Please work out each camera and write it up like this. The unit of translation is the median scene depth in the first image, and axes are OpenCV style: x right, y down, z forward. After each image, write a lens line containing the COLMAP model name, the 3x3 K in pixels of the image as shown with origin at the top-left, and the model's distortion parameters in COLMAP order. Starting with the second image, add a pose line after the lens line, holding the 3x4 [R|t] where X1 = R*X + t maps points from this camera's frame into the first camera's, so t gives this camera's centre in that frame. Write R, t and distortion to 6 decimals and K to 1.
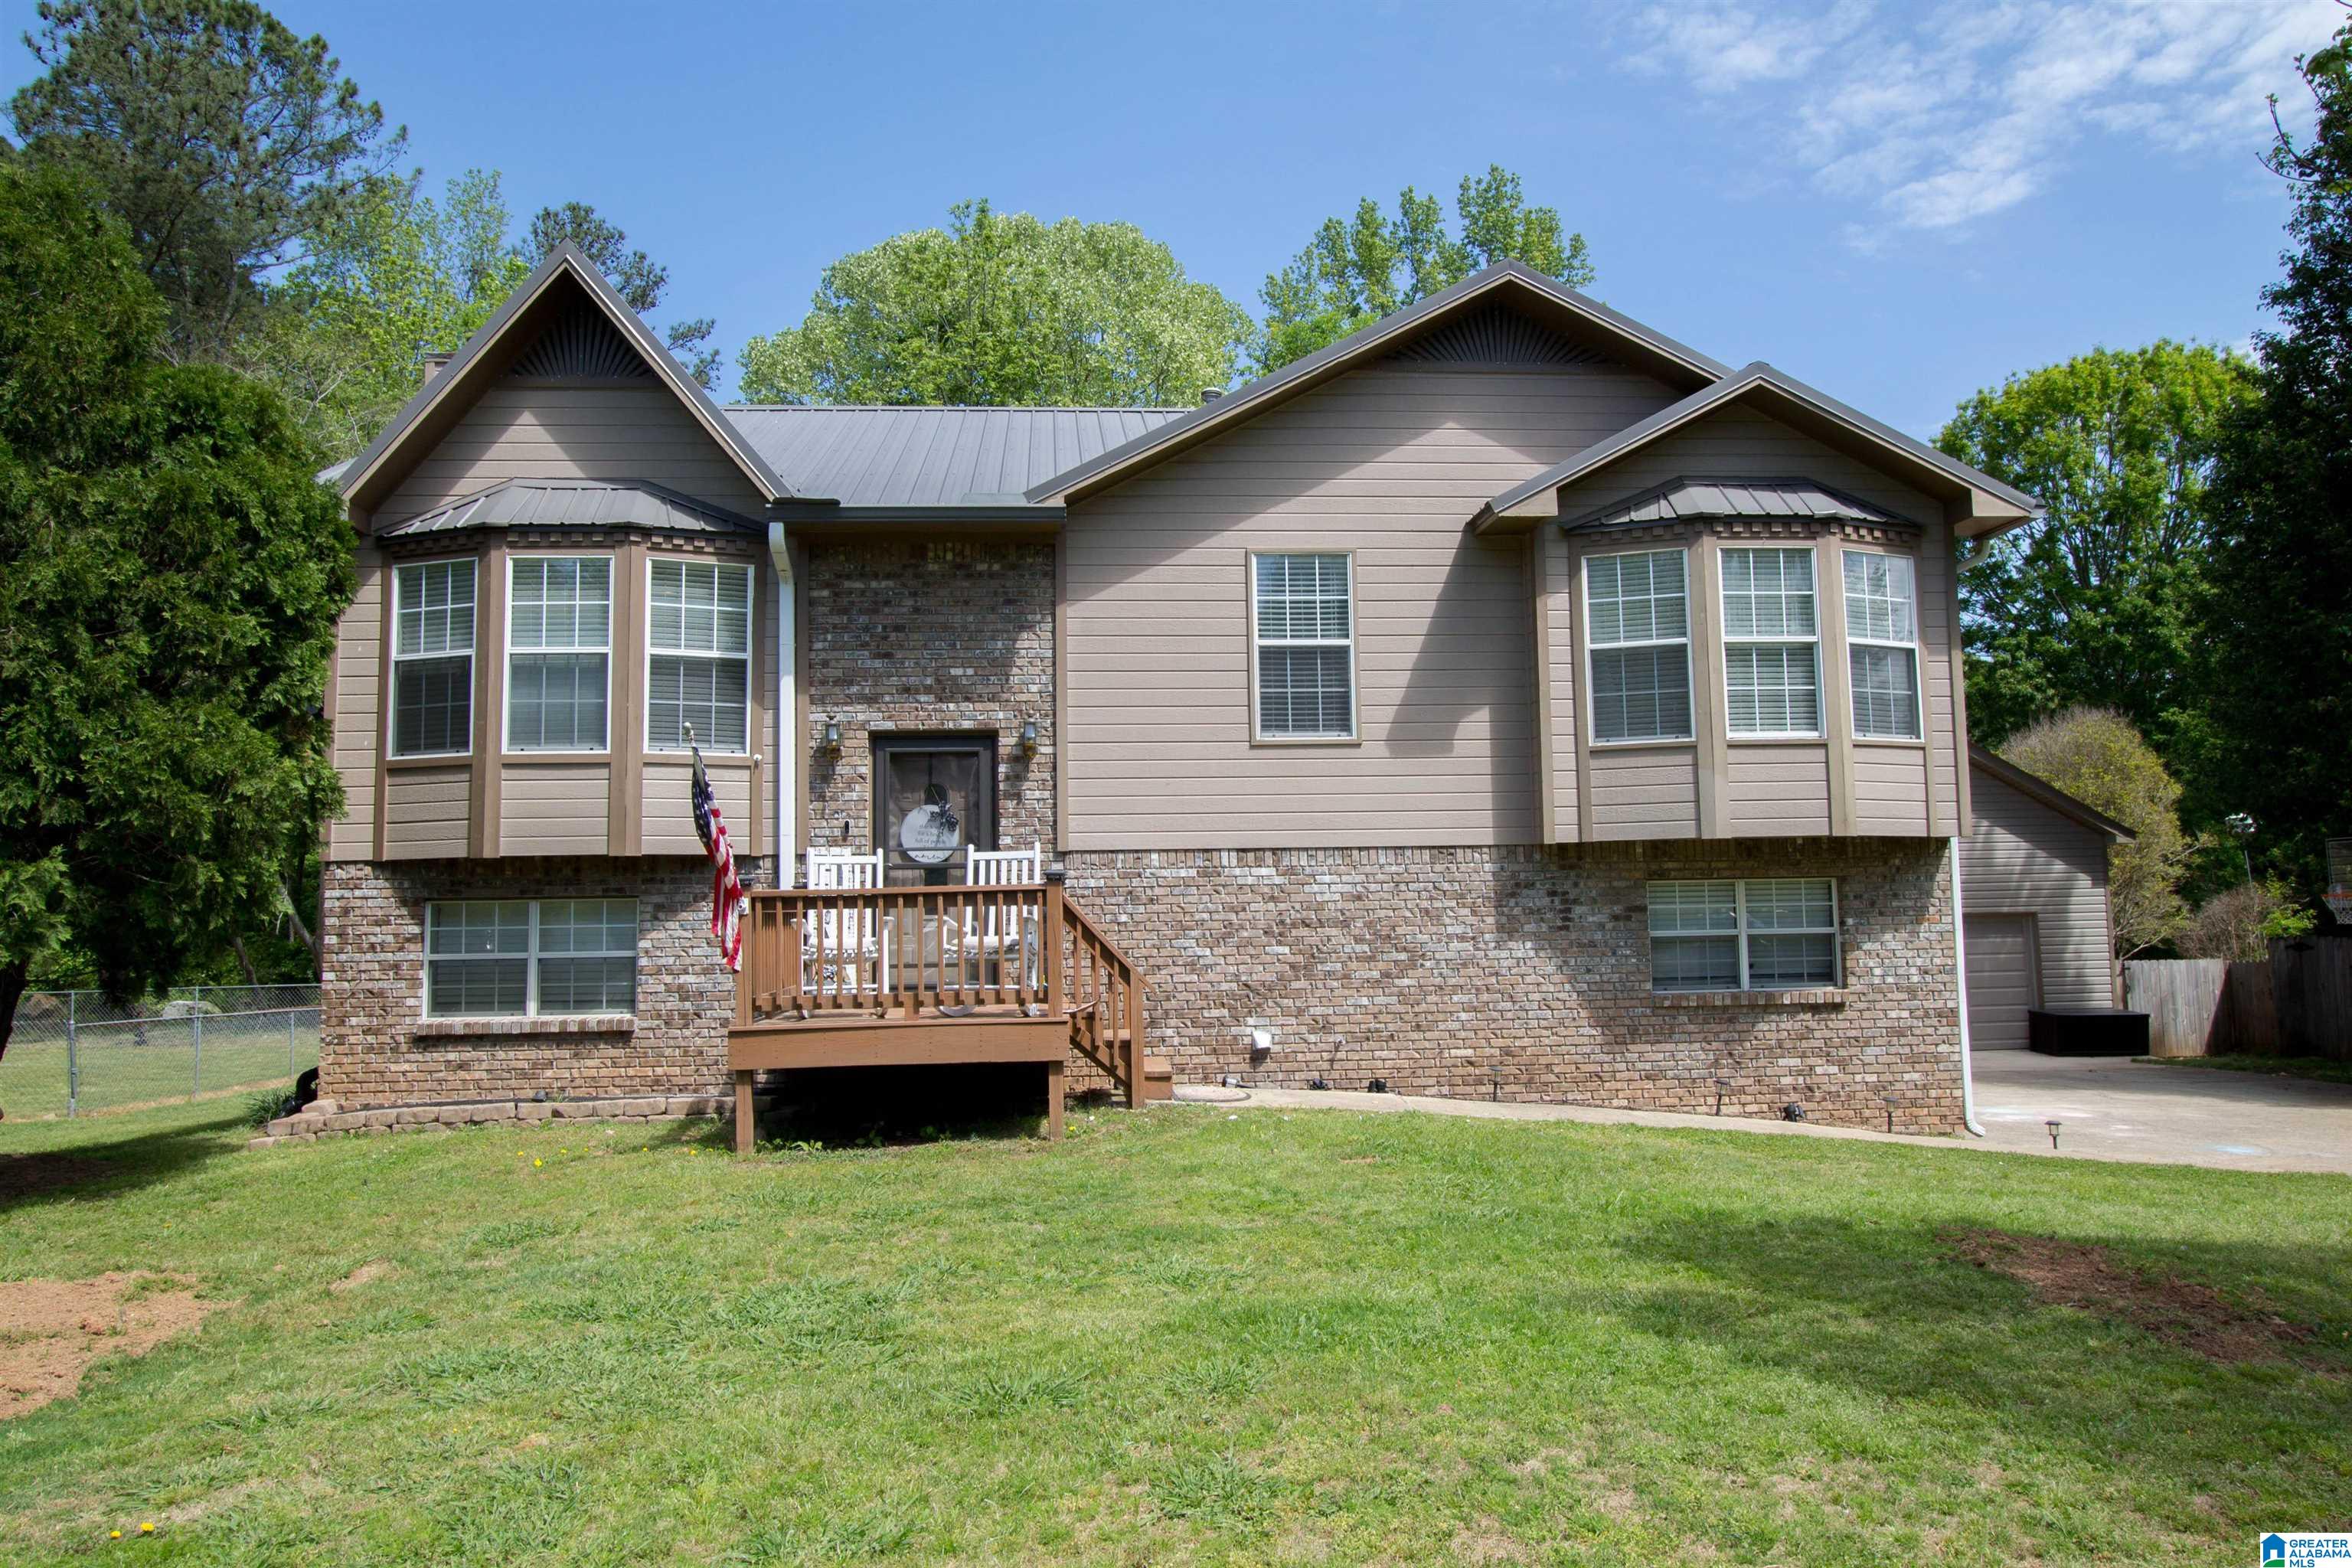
lens RADIAL K [[1588.4, 0, 1179.2], [0, 1588.4, 788.8], [0, 0, 1]] dist [-0.016423, 0.011270]
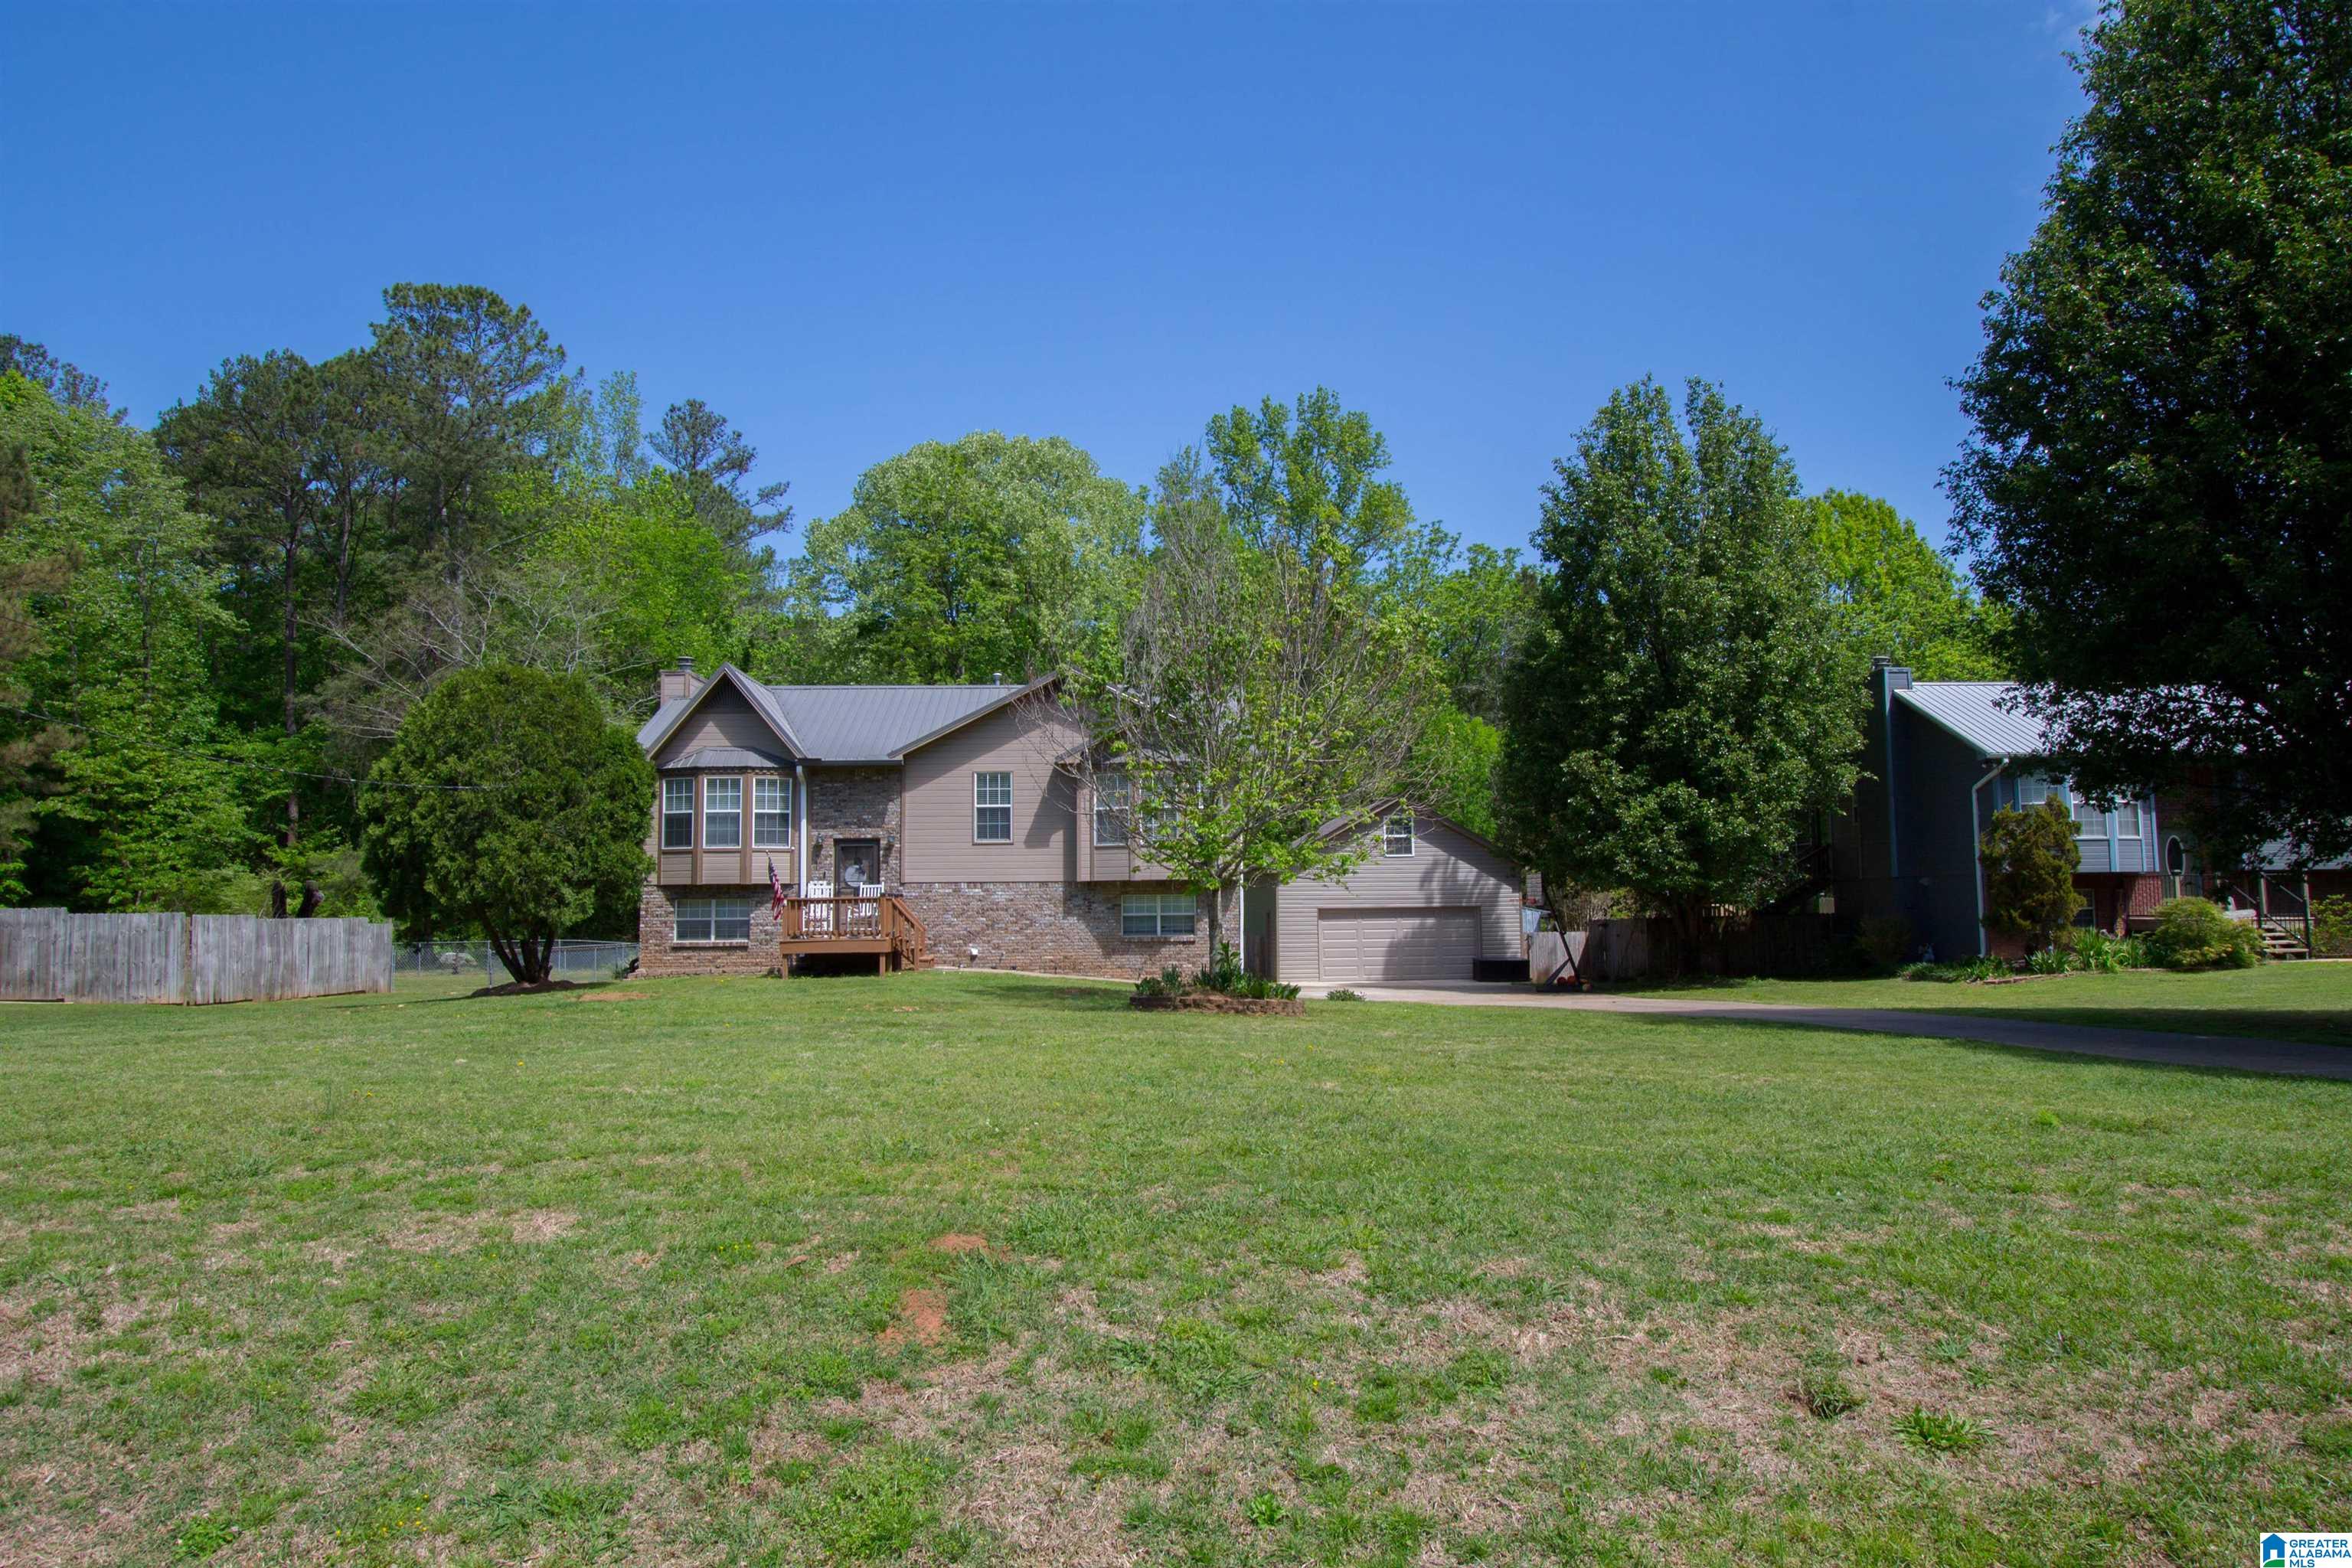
lens RADIAL K [[1533.1, 0, 1178.1], [0, 1533.1, 794.7], [0, 0, 1]] dist [-0.003216, 0.004556]
pose [[0.999128, 0.005351, -0.041405, 0.510874], [-0.004793, 0.999897, 0.013559, -0.151105], [0.041474, -0.013349, 0.999050, -1.627627]]
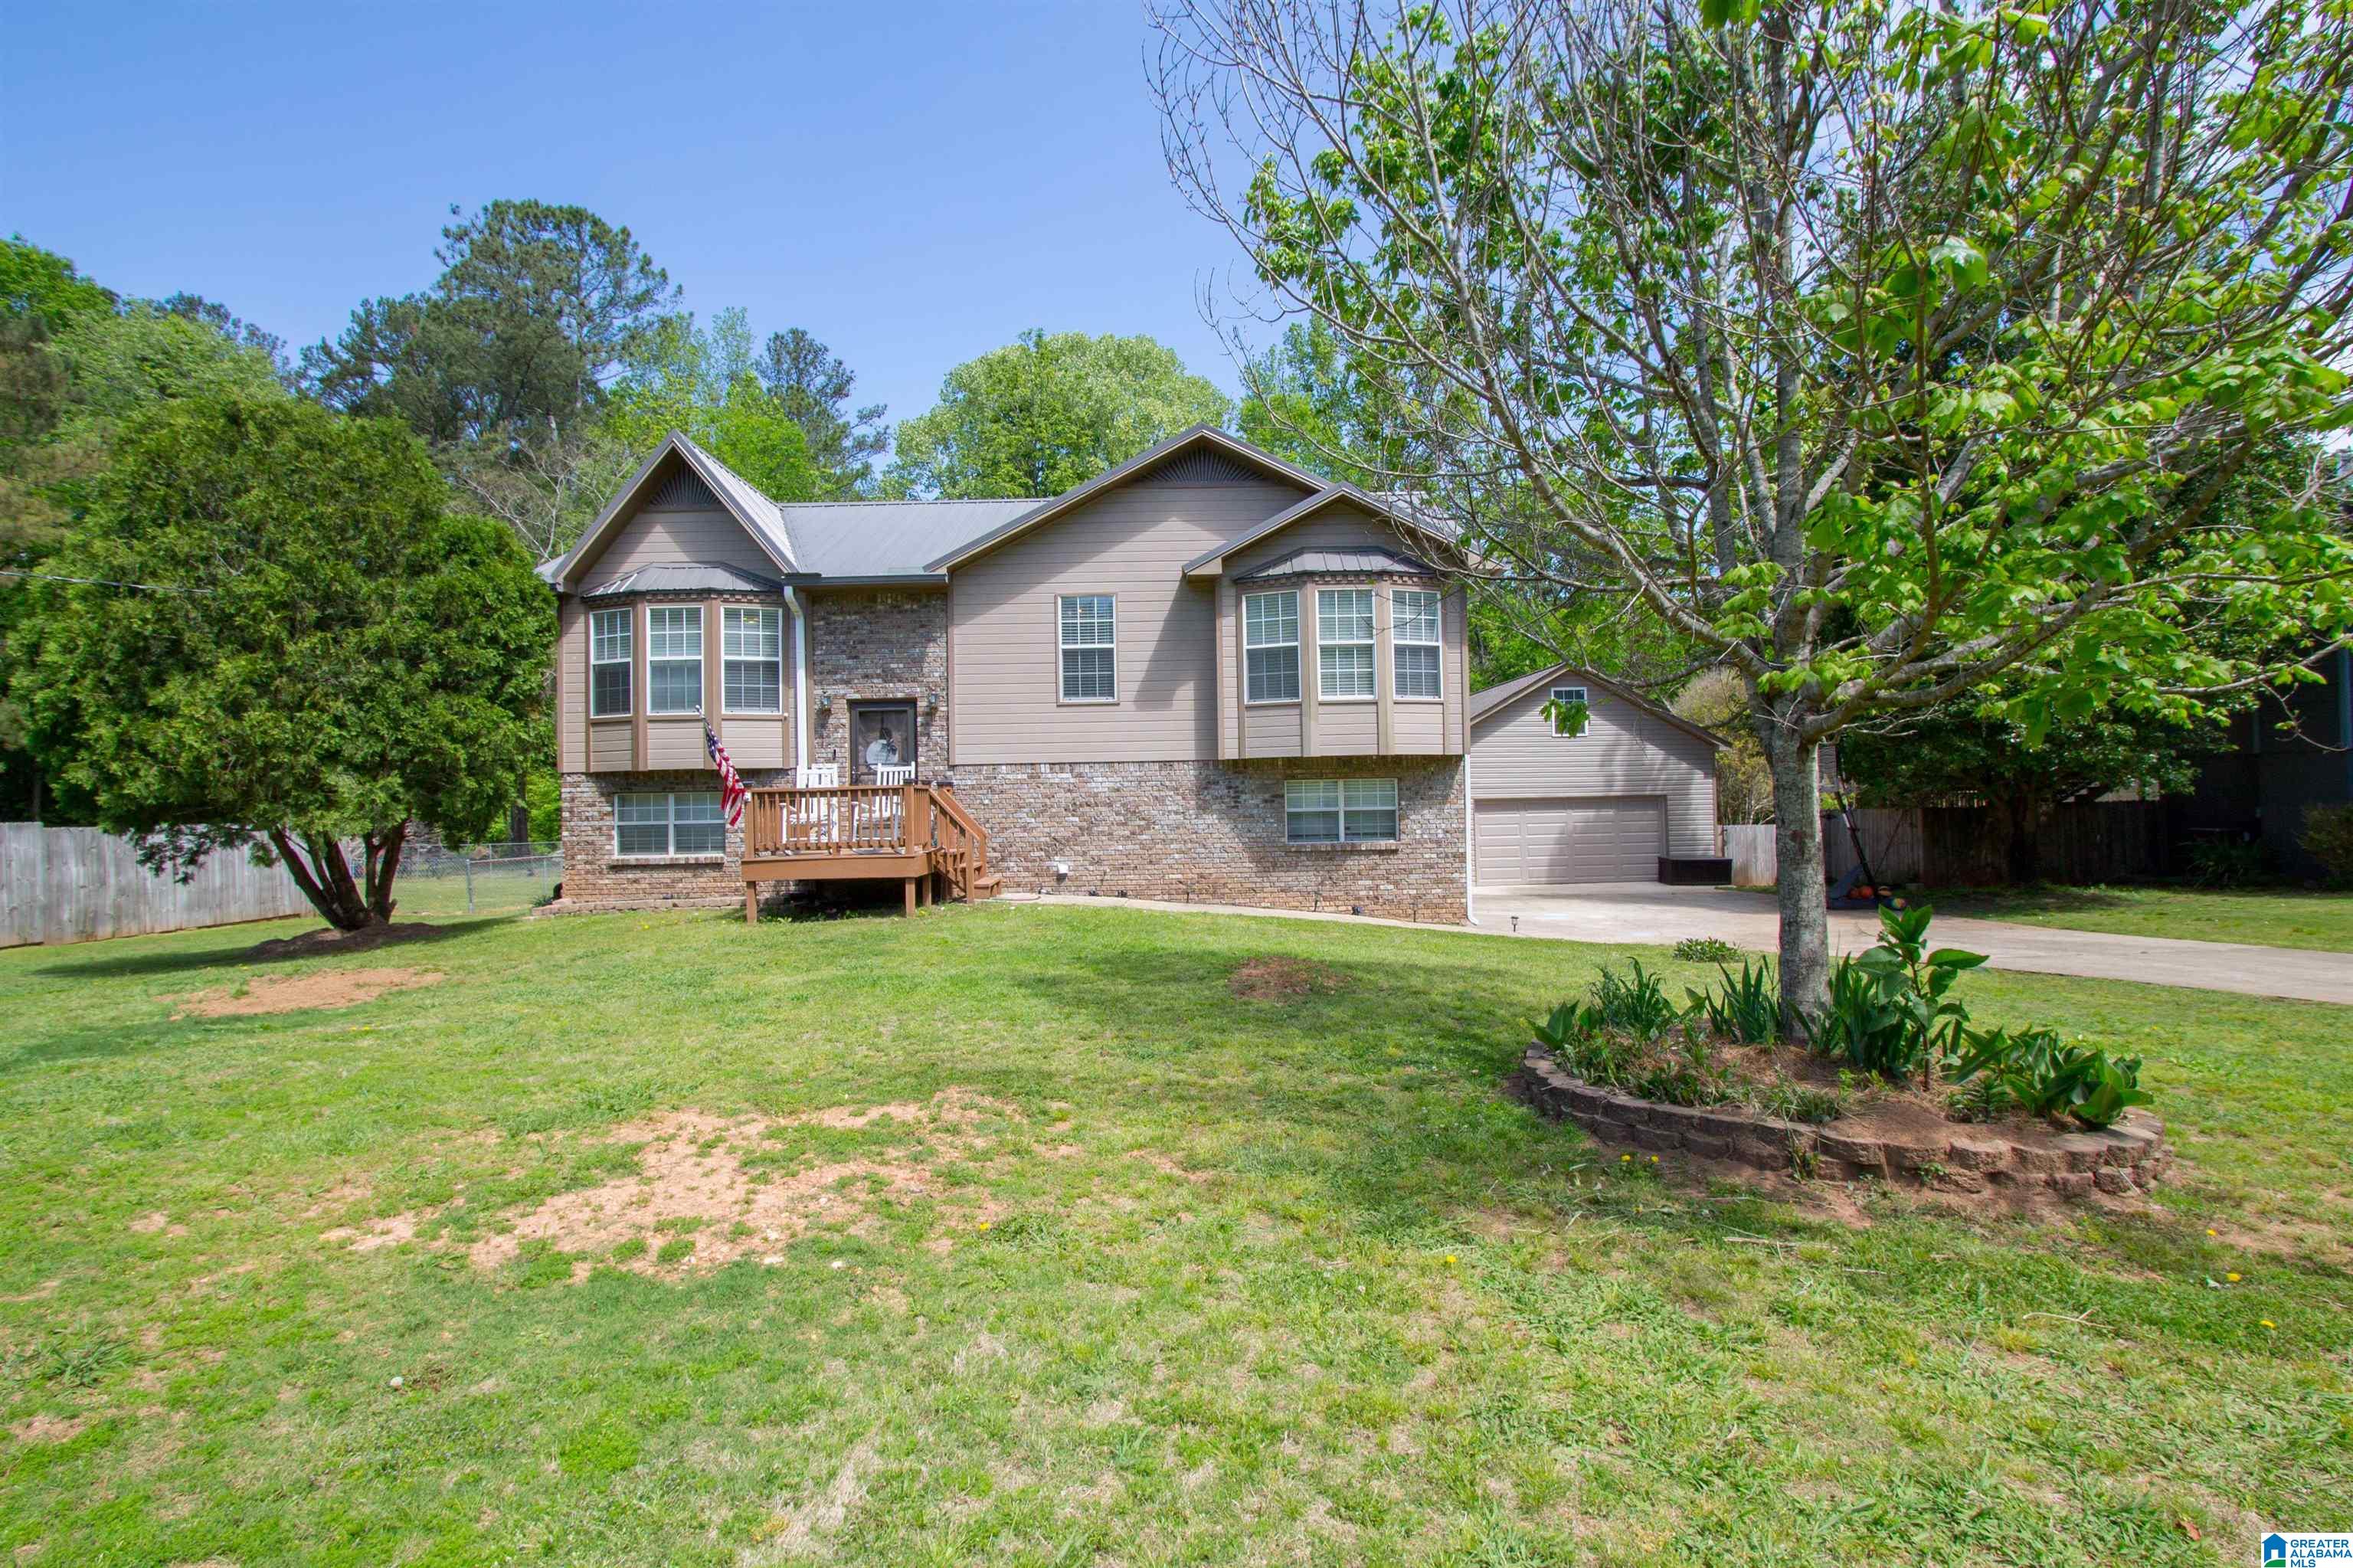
lens RADIAL K [[1102.9, 0, 1182.8], [0, 1102.9, 784.7], [0, 0, 1]] dist [-0.017344, 0.002638]
pose [[0.997474, -0.002604, -0.070988, 0.276679], [0.007679, 0.997425, 0.071308, -0.025760], [0.070620, -0.071673, 0.994925, -0.232558]]
